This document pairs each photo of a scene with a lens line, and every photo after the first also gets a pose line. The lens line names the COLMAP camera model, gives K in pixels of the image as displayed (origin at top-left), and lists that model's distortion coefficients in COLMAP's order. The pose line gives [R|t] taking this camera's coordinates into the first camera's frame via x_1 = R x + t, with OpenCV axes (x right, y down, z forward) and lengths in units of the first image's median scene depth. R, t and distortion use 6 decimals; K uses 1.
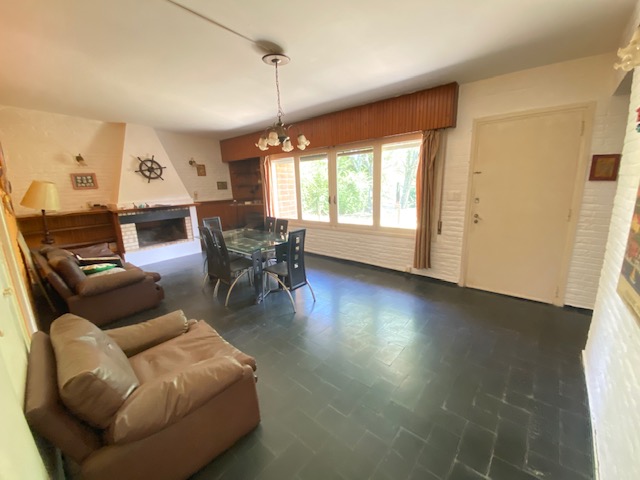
lens RADIAL K [[264.5, 0, 320.0], [0, 264.5, 240.0], [0, 0, 1]] dist [0.000173, -0.015015]
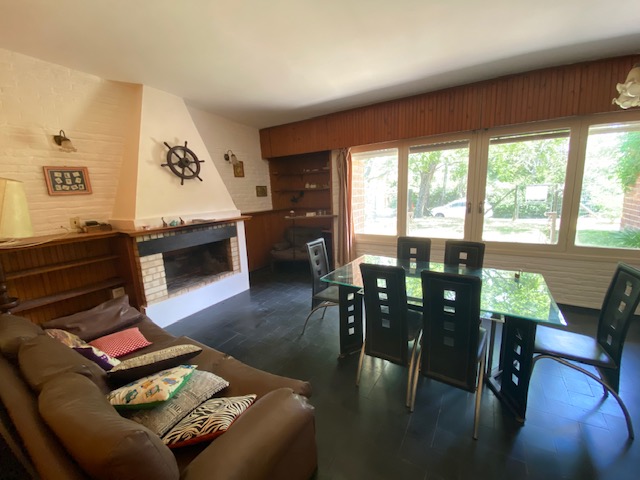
lens RADIAL K [[264.5, 0, 320.0], [0, 264.5, 240.0], [0, 0, 1]] dist [0.000173, -0.015015]
pose [[0.988287, -0.035096, 0.148517, -0.430575], [0.040499, 0.998617, -0.033511, -0.056470], [-0.147135, 0.039133, 0.988342, 0.358526]]
